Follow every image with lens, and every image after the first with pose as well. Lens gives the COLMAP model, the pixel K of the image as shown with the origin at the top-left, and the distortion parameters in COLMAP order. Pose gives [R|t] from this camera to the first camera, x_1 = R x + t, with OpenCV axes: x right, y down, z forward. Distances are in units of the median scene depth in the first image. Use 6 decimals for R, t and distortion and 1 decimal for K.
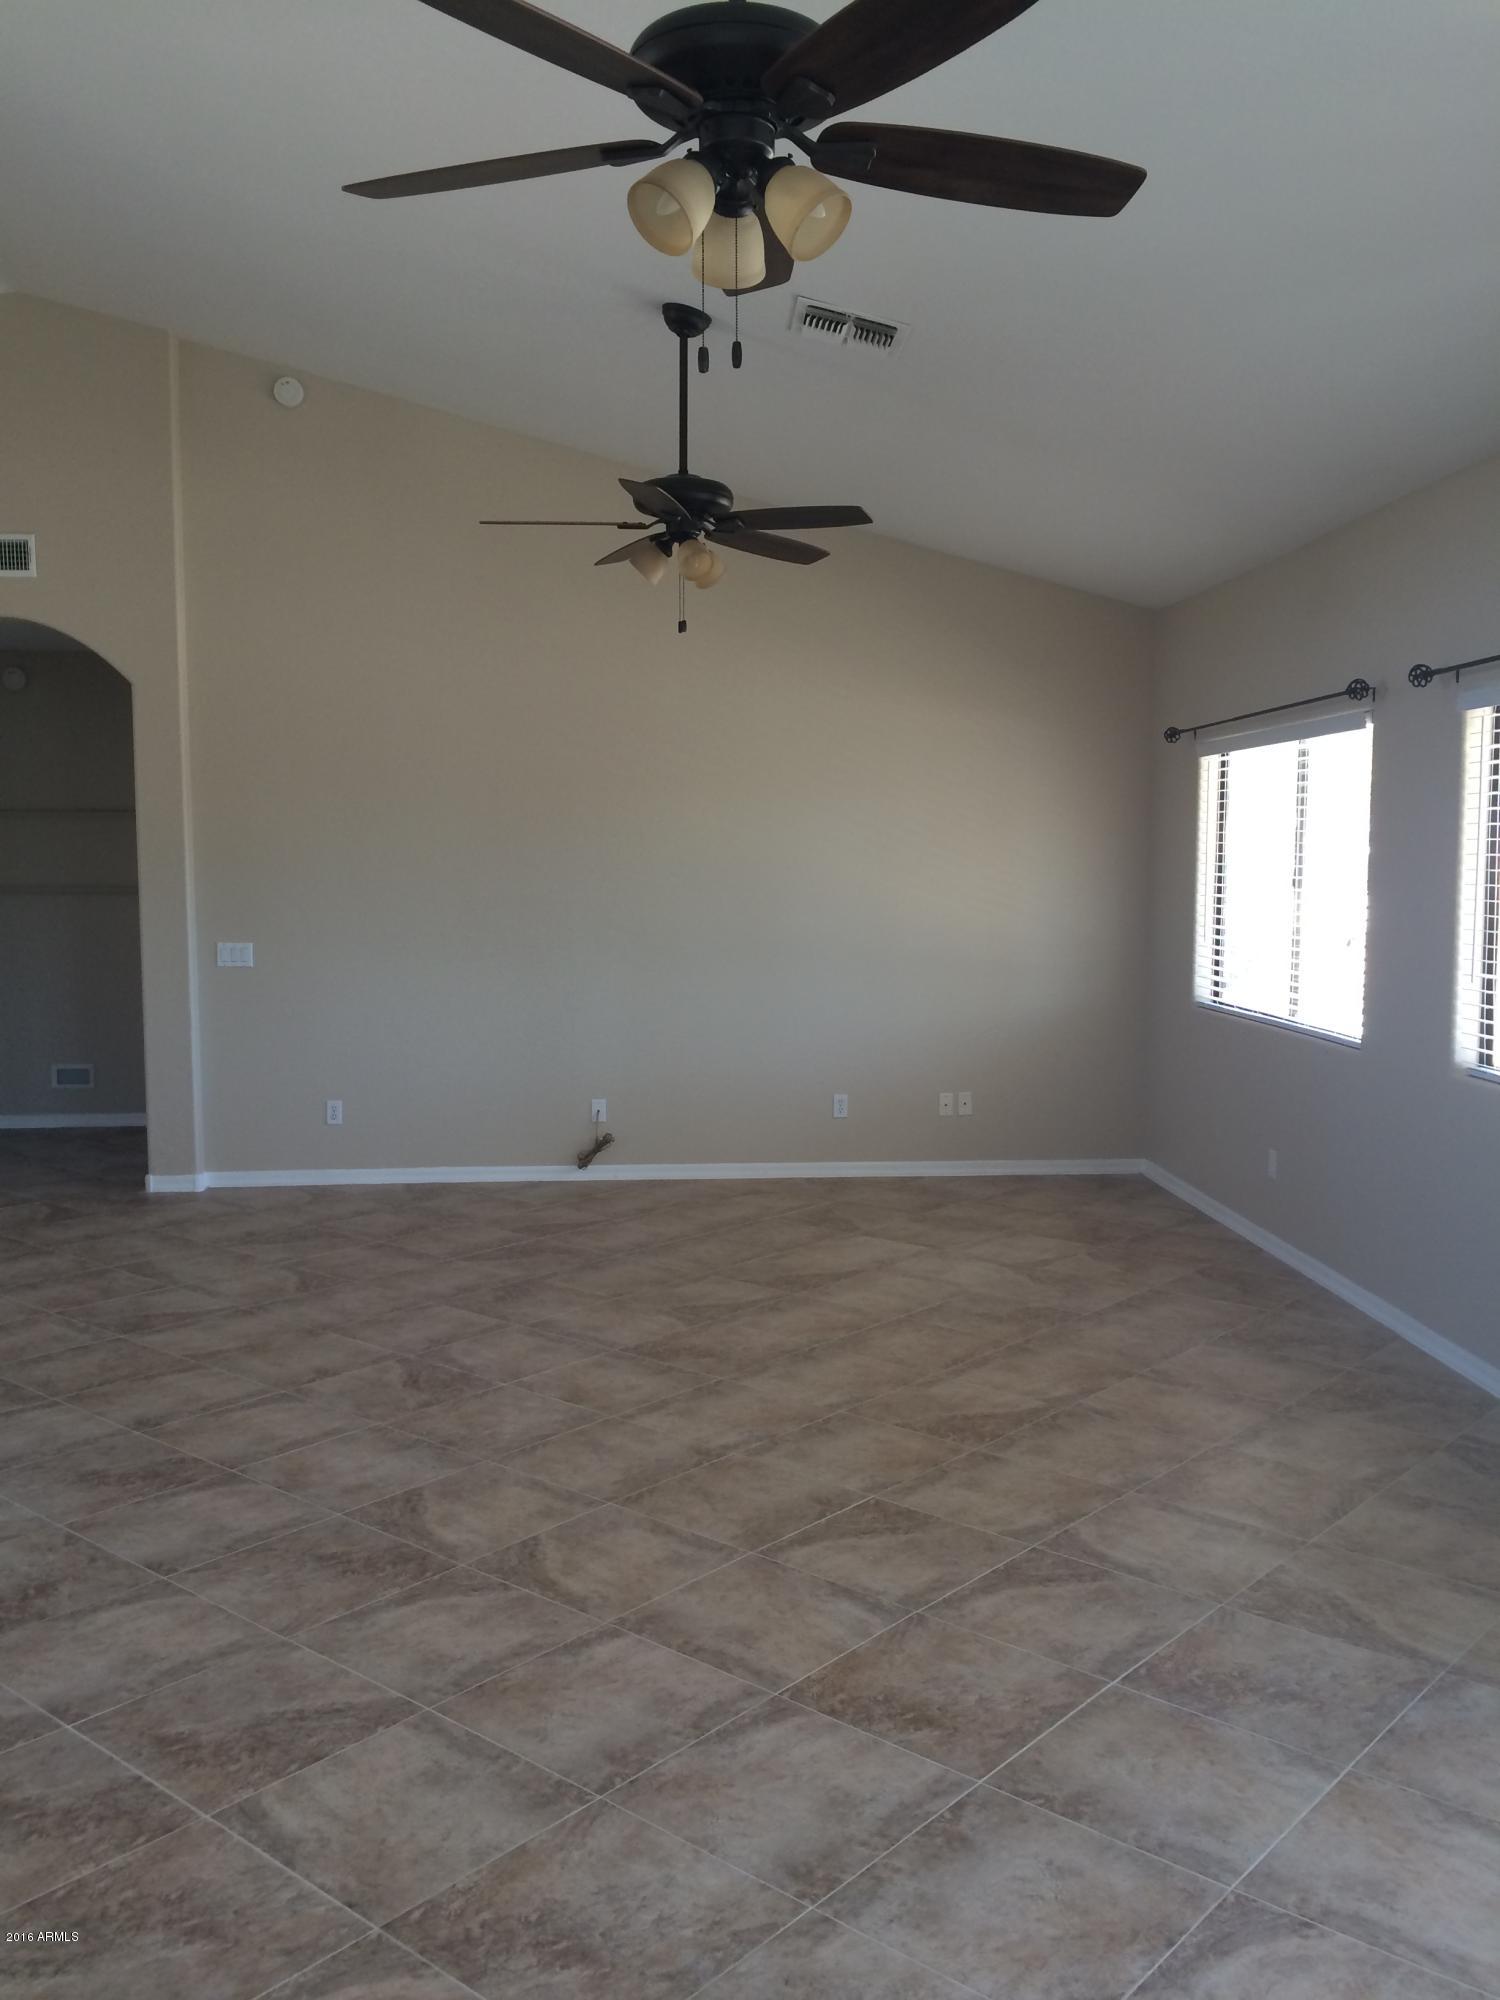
lens RADIAL K [[1707.7, 0, 756.9], [0, 1707.7, 1001.7], [0, 0, 1]] dist [0.086385, -0.122704]
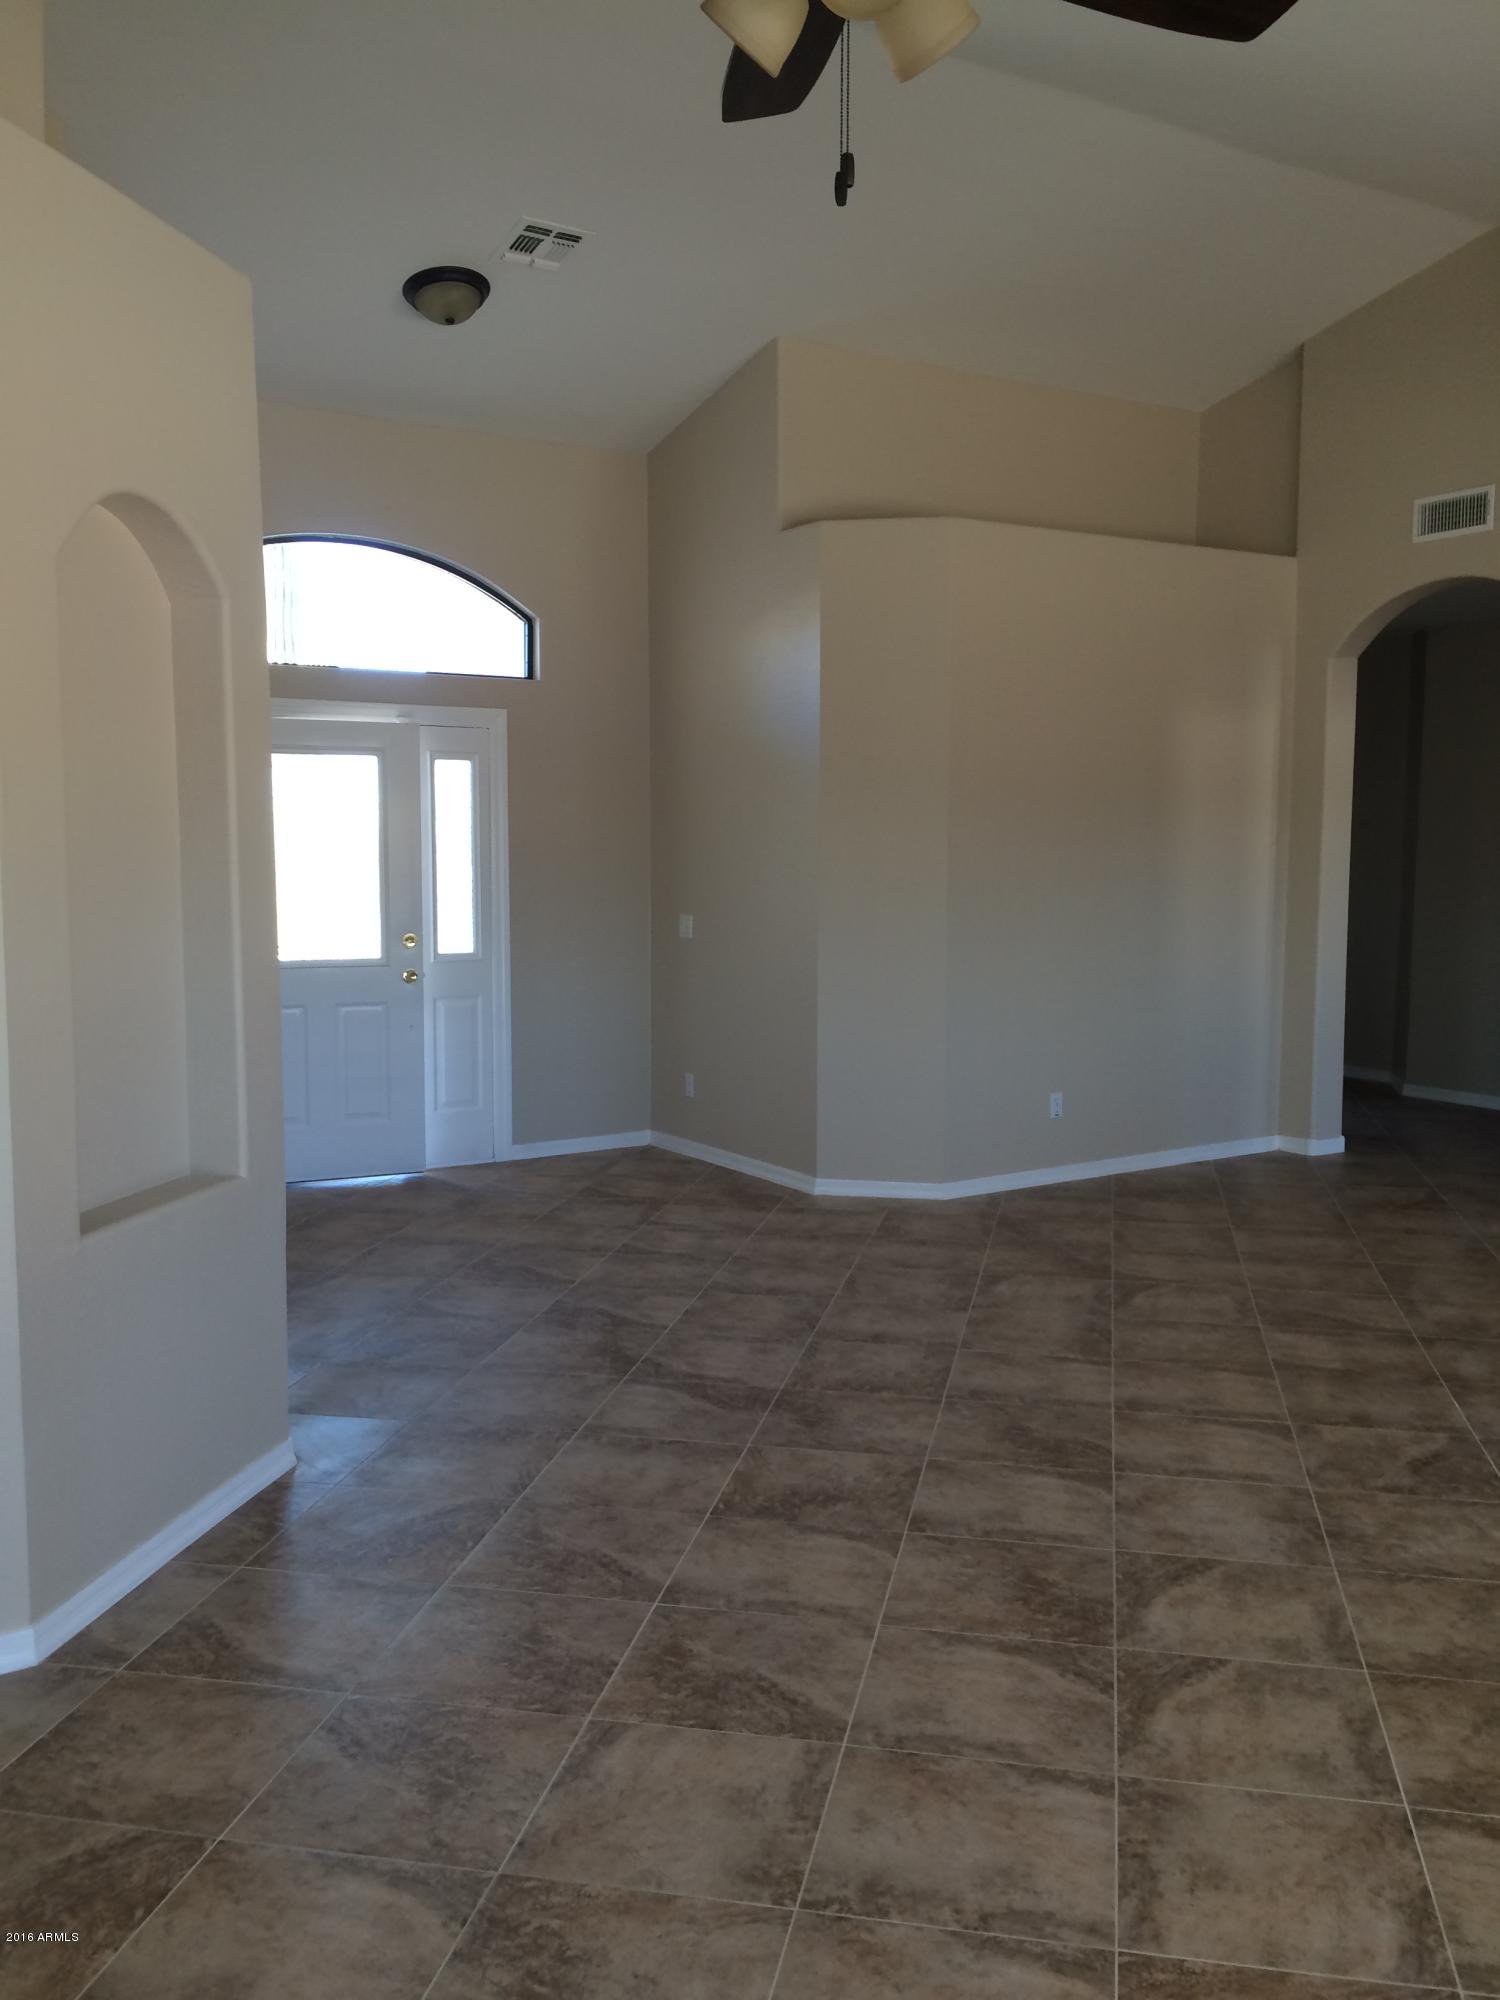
lens RADIAL K [[1707.7, 0, 755.9], [0, 1707.7, 999.6], [0, 0, 1]] dist [0.086385, -0.122704]
pose [[0.485343, 0.088370, -0.869846, 0.479682], [-0.076467, 0.995357, 0.058456, -0.033435], [0.870973, 0.038143, 0.489847, 0.421792]]
